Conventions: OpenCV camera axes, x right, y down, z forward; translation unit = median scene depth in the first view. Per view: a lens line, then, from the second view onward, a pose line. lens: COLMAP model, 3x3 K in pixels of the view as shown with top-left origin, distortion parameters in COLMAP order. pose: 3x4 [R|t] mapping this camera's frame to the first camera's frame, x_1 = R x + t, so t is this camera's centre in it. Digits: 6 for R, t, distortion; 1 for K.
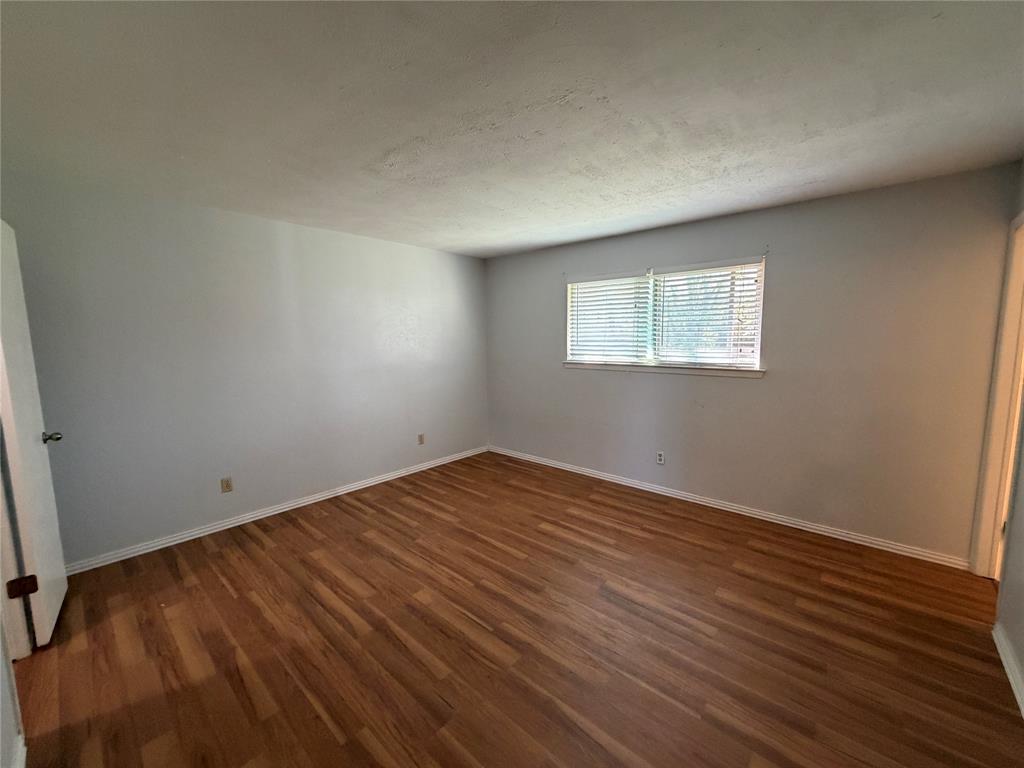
lens RADIAL K [[408.3, 0, 509.7], [0, 408.3, 385.0], [0, 0, 1]] dist [-0.000407, -0.000114]
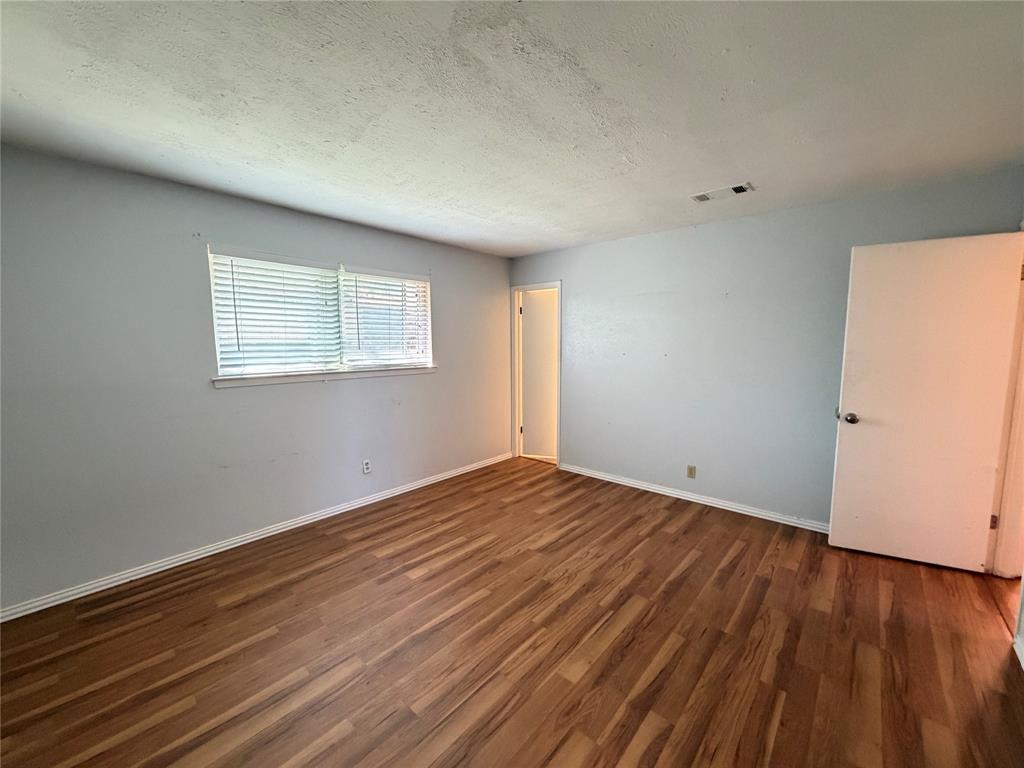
lens RADIAL K [[408.3, 0, 509.7], [0, 408.3, 385.0], [0, 0, 1]] dist [-0.000407, -0.000114]
pose [[-0.005329, -0.098908, 0.995082, -0.709466], [0.116191, 0.988295, 0.098856, -0.082500], [-0.993213, 0.116147, 0.006226, 0.808827]]
